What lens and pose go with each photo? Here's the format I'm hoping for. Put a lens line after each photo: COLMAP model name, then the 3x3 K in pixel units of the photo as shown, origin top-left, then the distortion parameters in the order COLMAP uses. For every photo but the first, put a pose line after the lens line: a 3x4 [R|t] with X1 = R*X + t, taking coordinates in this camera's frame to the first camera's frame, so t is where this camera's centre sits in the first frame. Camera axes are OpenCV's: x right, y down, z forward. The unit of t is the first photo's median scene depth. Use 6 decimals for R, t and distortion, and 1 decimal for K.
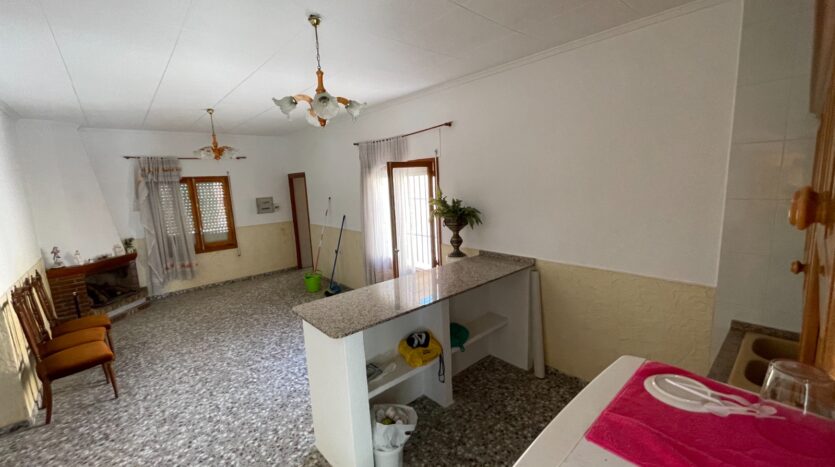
lens RADIAL K [[337.5, 0, 418.4], [0, 337.5, 233.6], [0, 0, 1]] dist [0.002869, -0.000309]
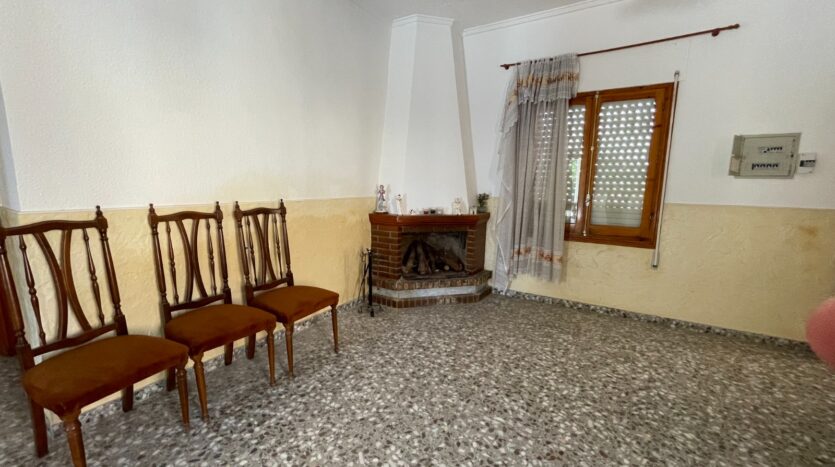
lens RADIAL K [[337.5, 0, 421.1], [0, 337.5, 234.3], [0, 0, 1]] dist [0.002869, -0.000309]
pose [[0.282620, 0.192537, -0.939710, -0.230964], [-0.181063, 0.972746, 0.144851, 0.015806], [0.941989, 0.129209, 0.309778, 0.637451]]
